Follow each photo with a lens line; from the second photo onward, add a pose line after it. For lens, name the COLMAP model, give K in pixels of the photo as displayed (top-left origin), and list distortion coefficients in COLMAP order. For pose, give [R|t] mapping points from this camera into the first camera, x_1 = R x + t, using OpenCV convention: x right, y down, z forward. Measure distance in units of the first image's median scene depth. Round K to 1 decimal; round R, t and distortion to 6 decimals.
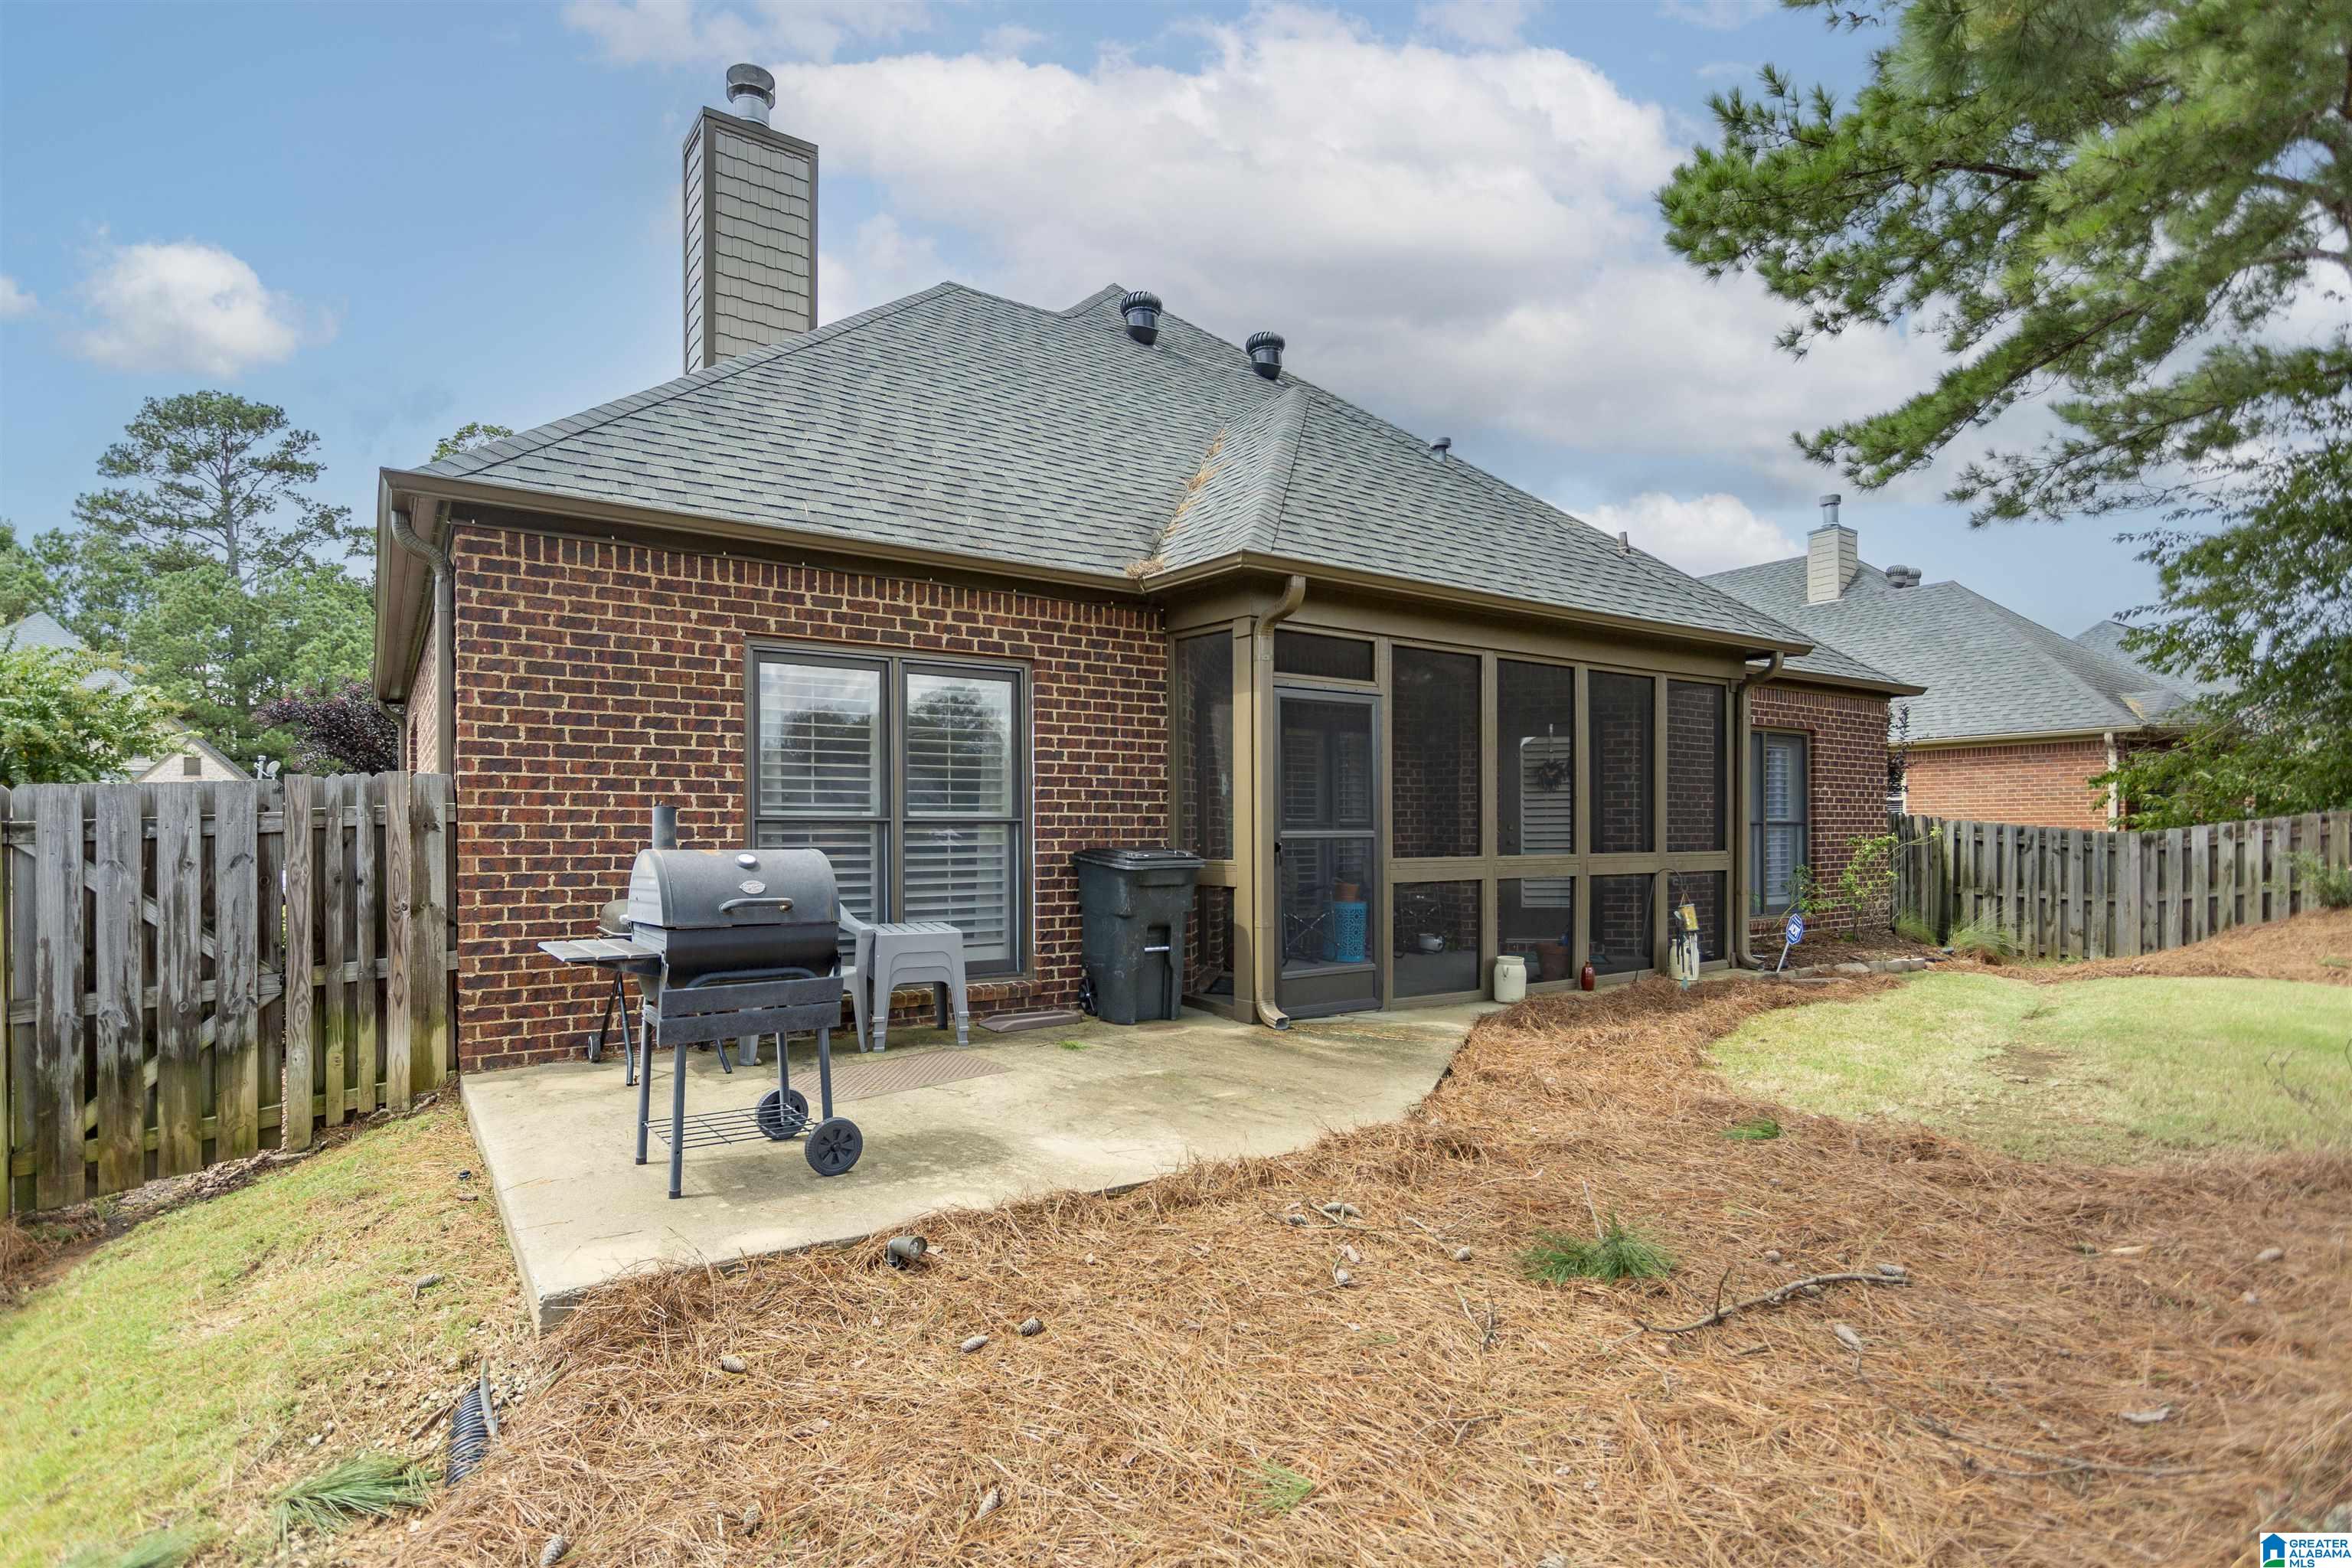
lens RADIAL K [[1266.8, 0, 1177.8], [0, 1266.8, 823.8], [0, 0, 1]] dist [0.000401, 0.000168]
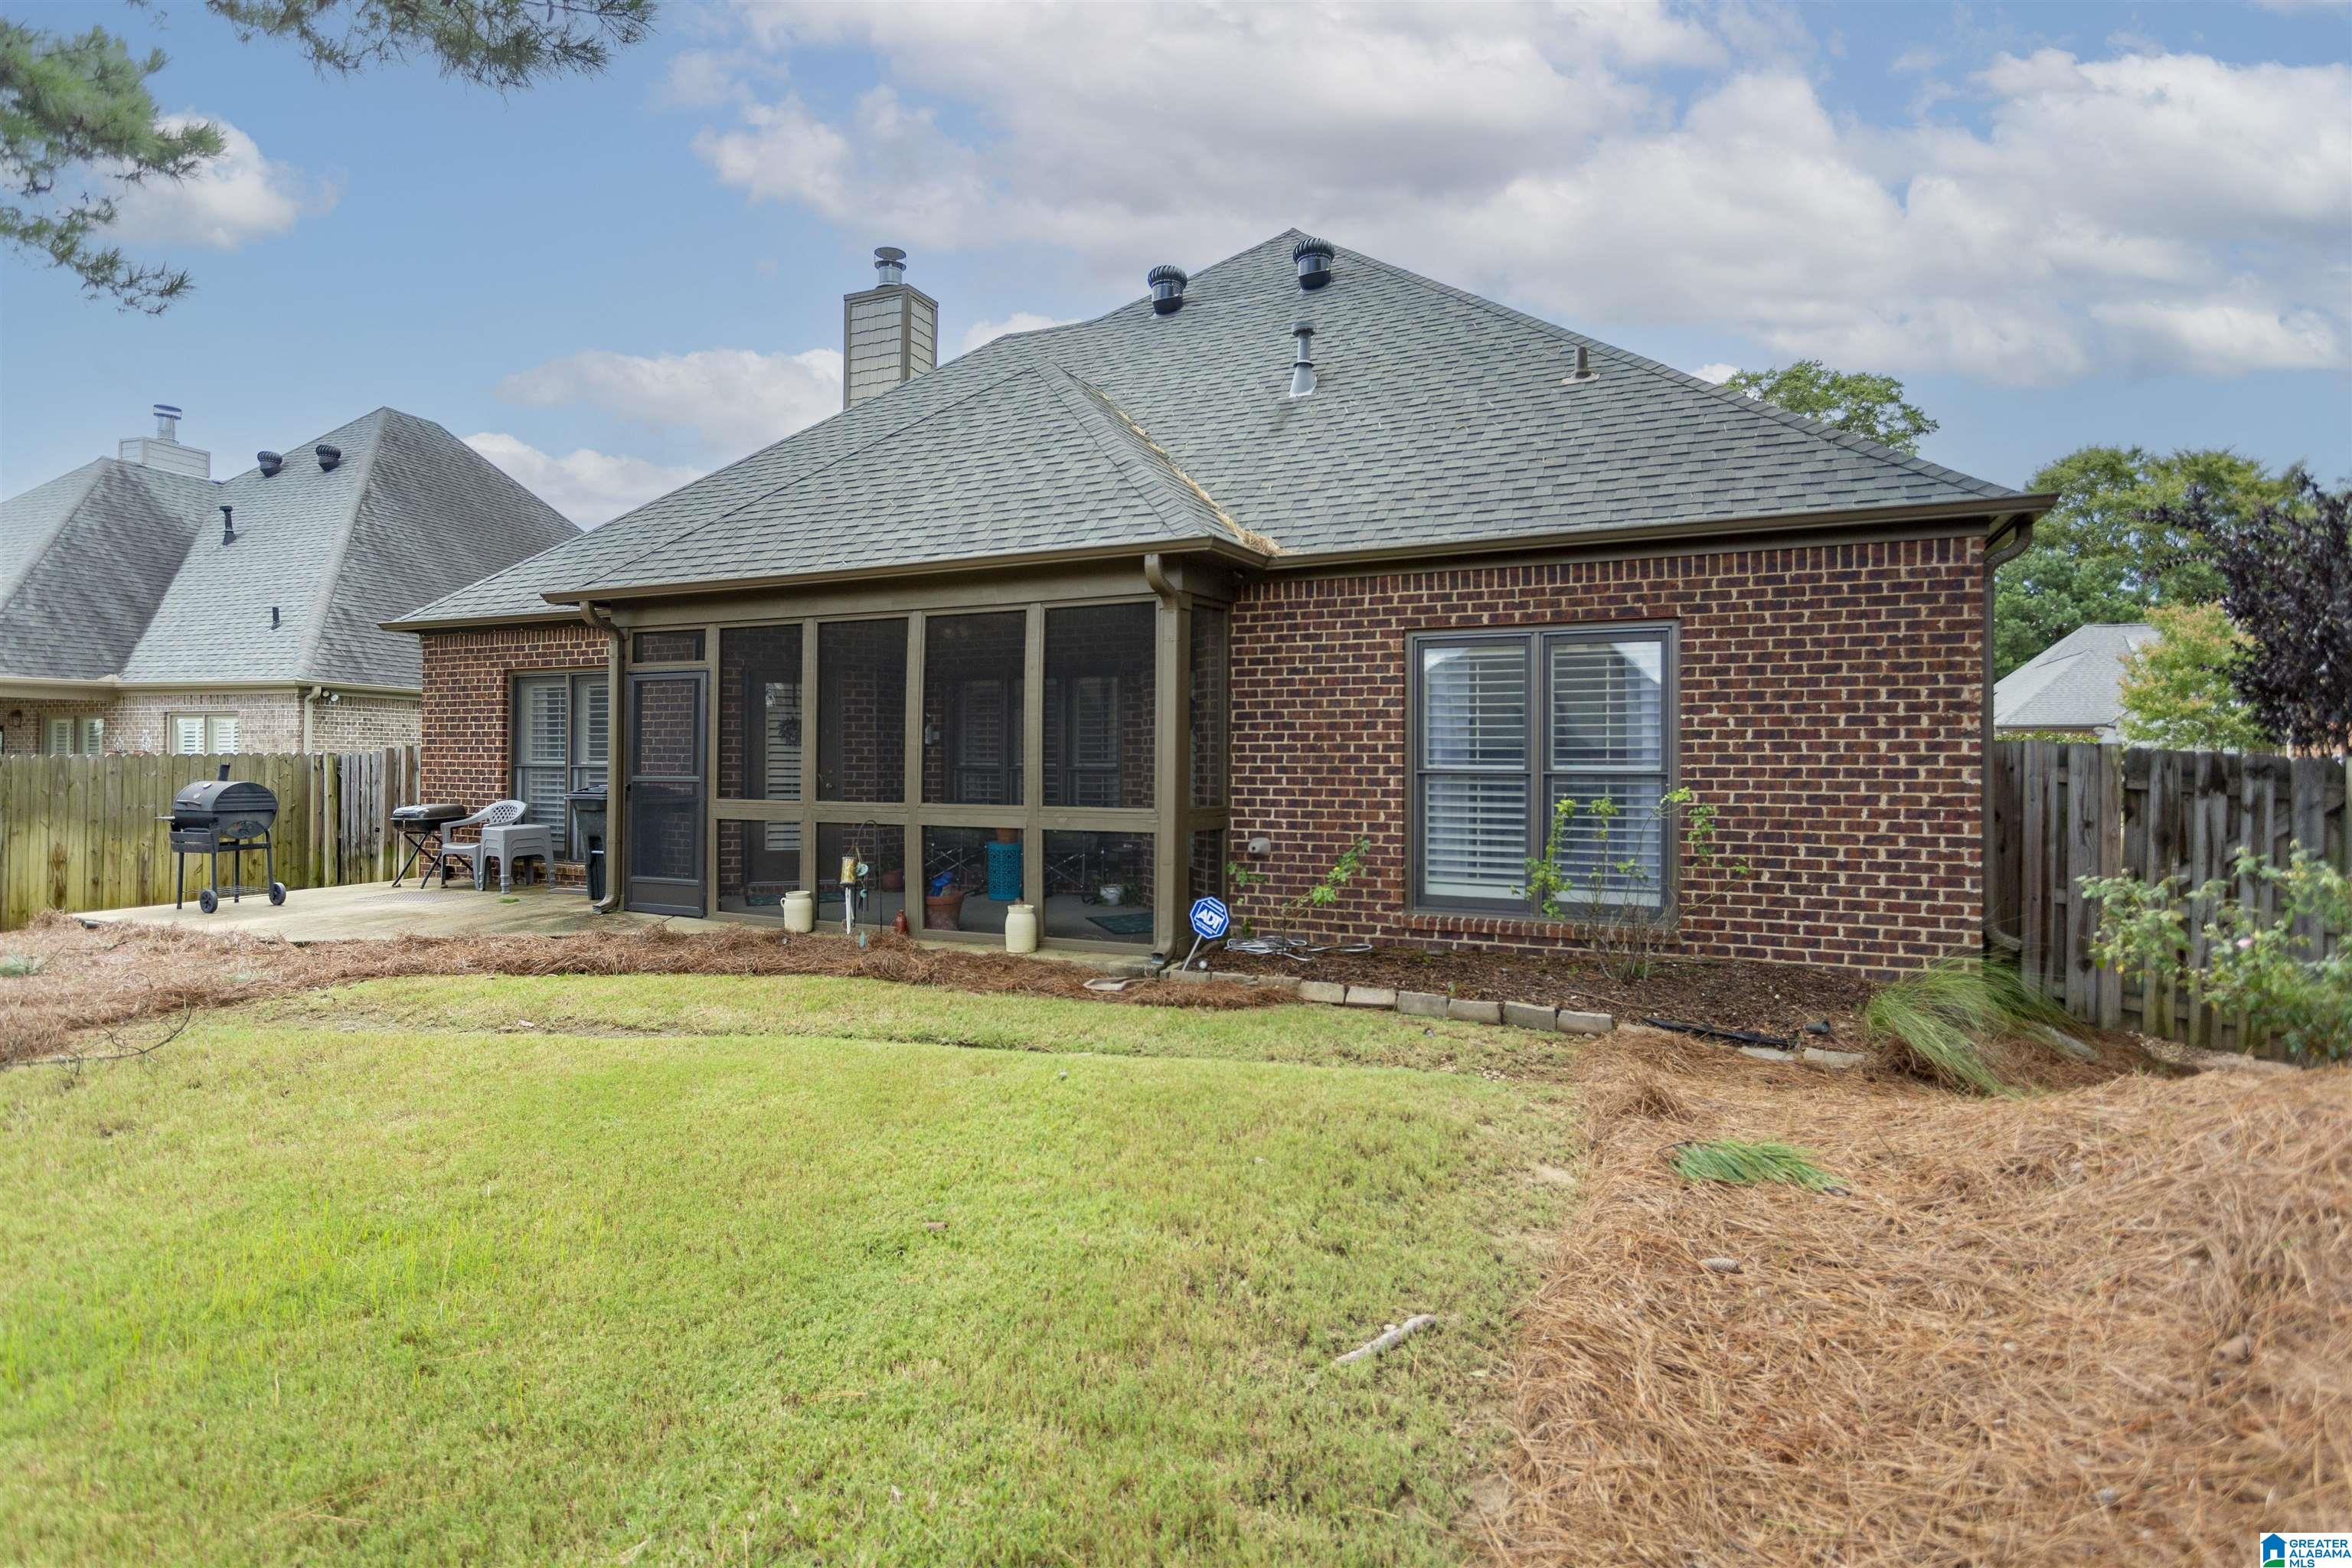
lens RADIAL K [[1148.8, 0, 1163.2], [0, 1148.8, 738.5], [0, 0, 1]] dist [-0.007780, 0.000455]
pose [[0.490724, -0.013600, -0.871209, 1.604554], [0.000473, 0.999882, -0.015343, -0.017299], [0.871315, 0.007117, 0.490672, 0.972796]]
